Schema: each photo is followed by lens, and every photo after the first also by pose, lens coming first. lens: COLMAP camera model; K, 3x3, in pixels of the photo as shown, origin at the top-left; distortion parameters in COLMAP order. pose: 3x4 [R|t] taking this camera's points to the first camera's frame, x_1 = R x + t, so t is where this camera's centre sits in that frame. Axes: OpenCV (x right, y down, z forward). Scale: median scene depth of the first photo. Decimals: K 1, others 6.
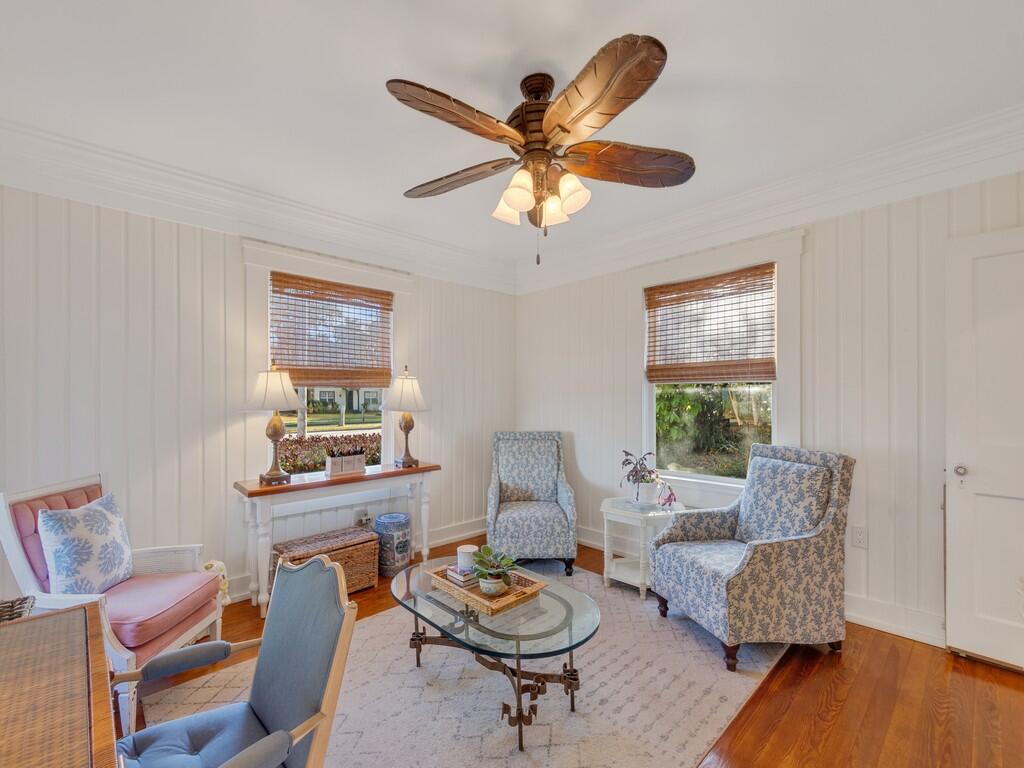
lens RADIAL K [[440.8, 0, 513.0], [0, 440.8, 400.8], [0, 0, 1]] dist [-0.000155, -0.000031]
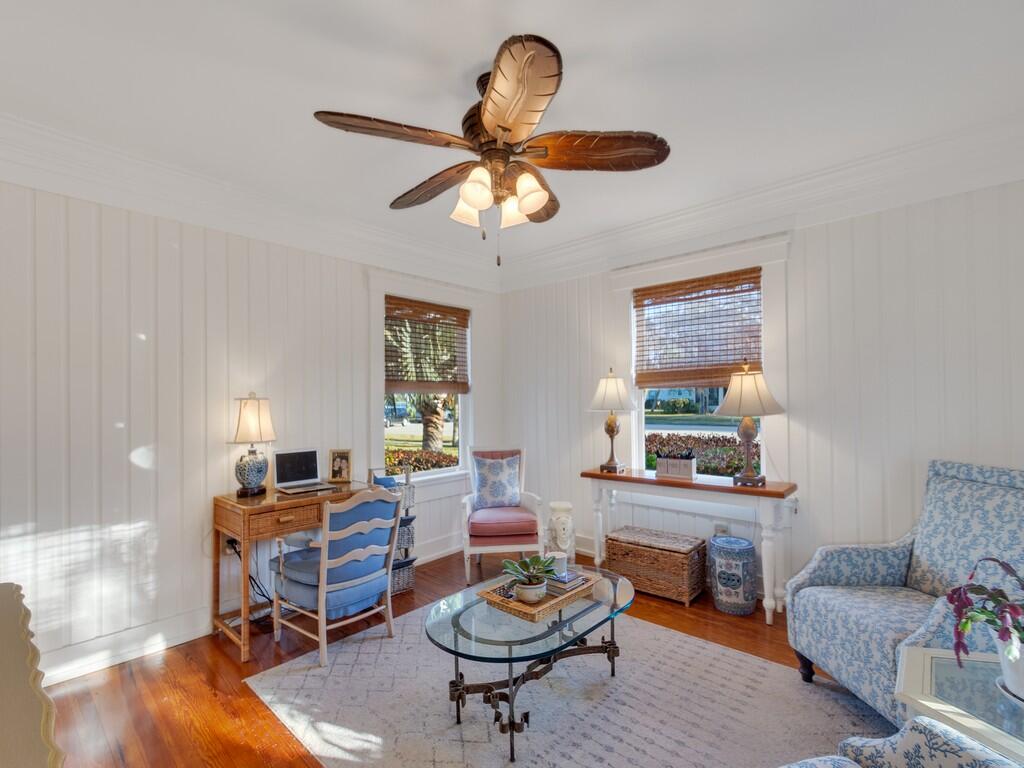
lens RADIAL K [[440.8, 0, 513.0], [0, 440.8, 400.8], [0, 0, 1]] dist [-0.000155, -0.000031]
pose [[0.123409, 0.001042, -0.992355, 0.546459], [0.006670, 0.999976, 0.001879, -0.007429], [0.992333, -0.006851, 0.123399, 0.531632]]
